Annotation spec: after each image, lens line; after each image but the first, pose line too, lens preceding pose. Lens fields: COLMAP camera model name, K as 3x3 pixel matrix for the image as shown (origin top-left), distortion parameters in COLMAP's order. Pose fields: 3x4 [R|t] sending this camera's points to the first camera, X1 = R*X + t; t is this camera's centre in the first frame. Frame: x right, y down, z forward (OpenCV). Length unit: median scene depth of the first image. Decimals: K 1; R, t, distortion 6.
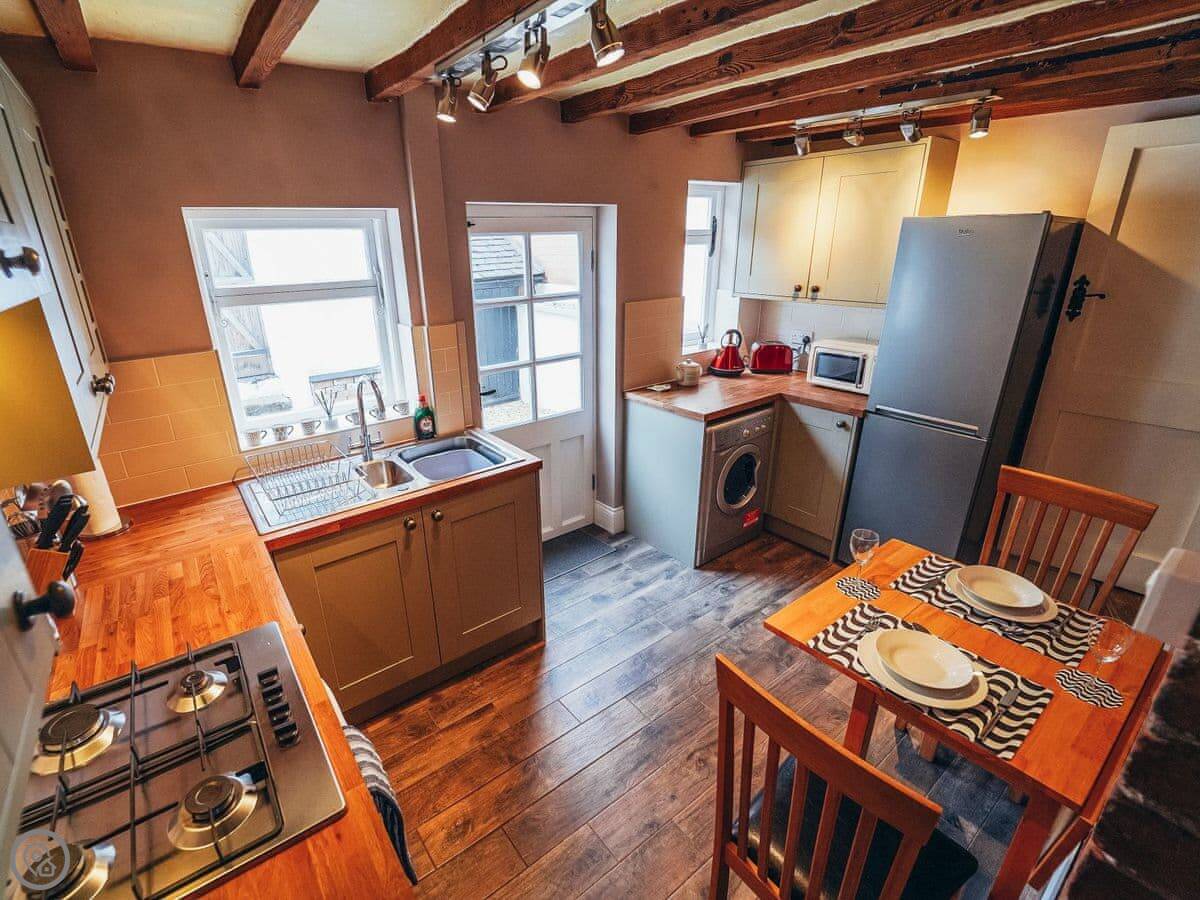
lens RADIAL K [[551.0, 0, 600.0], [0, 551.0, 450.0], [0, 0, 1]] dist [-0.072708, -0.000247]
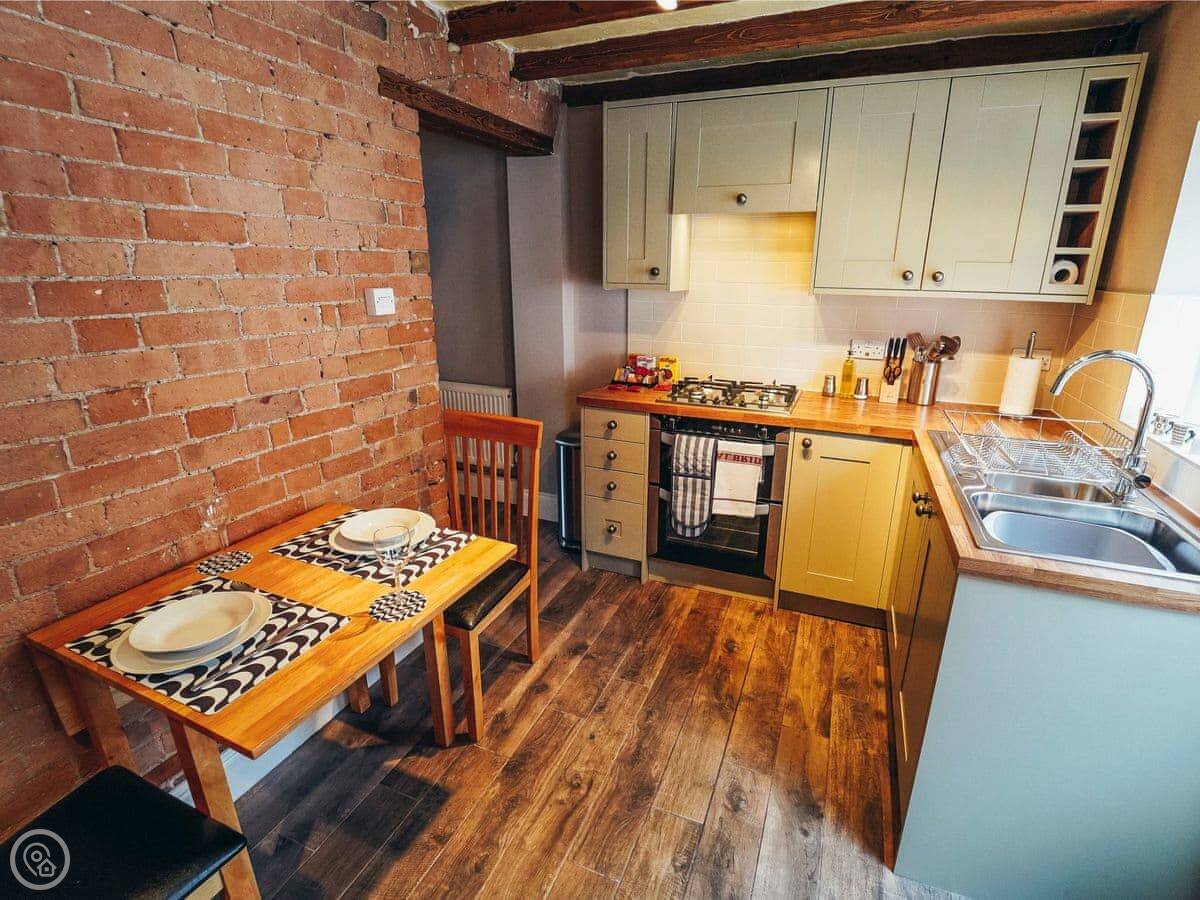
lens RADIAL K [[551.0, 0, 600.0], [0, 551.0, 450.0], [0, 0, 1]] dist [-0.072708, -0.000247]
pose [[-0.903098, 0.136057, -0.407311, 0.503374], [-0.148933, 0.790383, 0.594233, -0.406305], [0.402781, 0.597313, -0.693530, 1.512192]]
